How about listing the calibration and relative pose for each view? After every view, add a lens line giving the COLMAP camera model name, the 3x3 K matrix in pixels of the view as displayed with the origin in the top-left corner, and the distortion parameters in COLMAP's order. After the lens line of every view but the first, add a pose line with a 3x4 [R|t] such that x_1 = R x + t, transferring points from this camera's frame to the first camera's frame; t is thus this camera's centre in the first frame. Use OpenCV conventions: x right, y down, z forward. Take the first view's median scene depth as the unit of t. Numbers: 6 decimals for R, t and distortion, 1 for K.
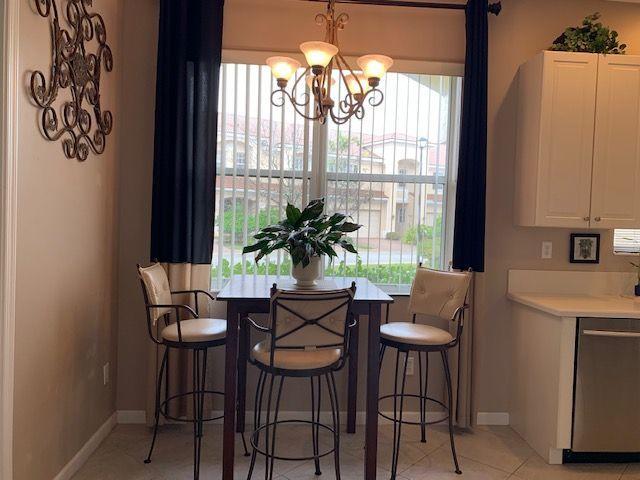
lens RADIAL K [[494.7, 0, 320.6], [0, 494.7, 232.8], [0, 0, 1]] dist [0.068770, -0.106610]
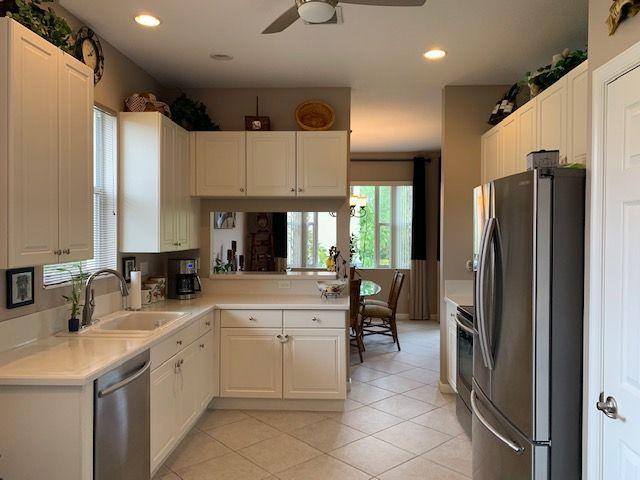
lens RADIAL K [[494.7, 0, 320.6], [0, 494.7, 232.8], [0, 0, 1]] dist [0.068770, -0.106610]
pose [[0.120234, -0.038741, 0.991989, -0.188778], [0.031992, 0.998870, 0.035132, -0.066243], [-0.992230, 0.027512, 0.121338, 0.438859]]
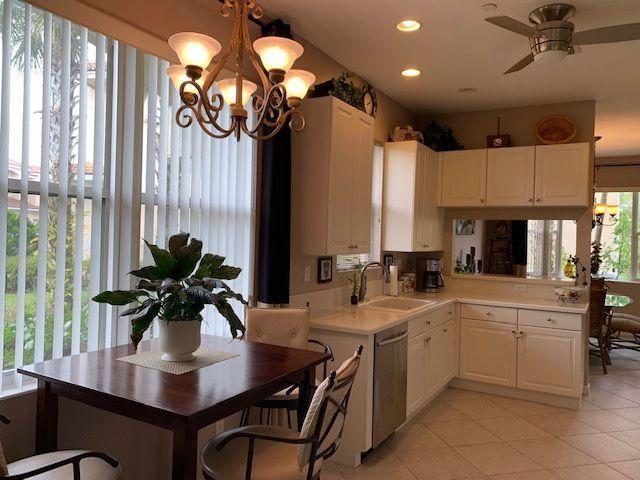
lens RADIAL K [[494.7, 0, 320.6], [0, 494.7, 232.8], [0, 0, 1]] dist [0.068770, -0.106610]
pose [[0.555606, -0.017339, 0.831265, -0.433085], [0.017271, 0.999807, 0.009311, -0.065008], [-0.831267, 0.009183, 0.555798, 0.371165]]
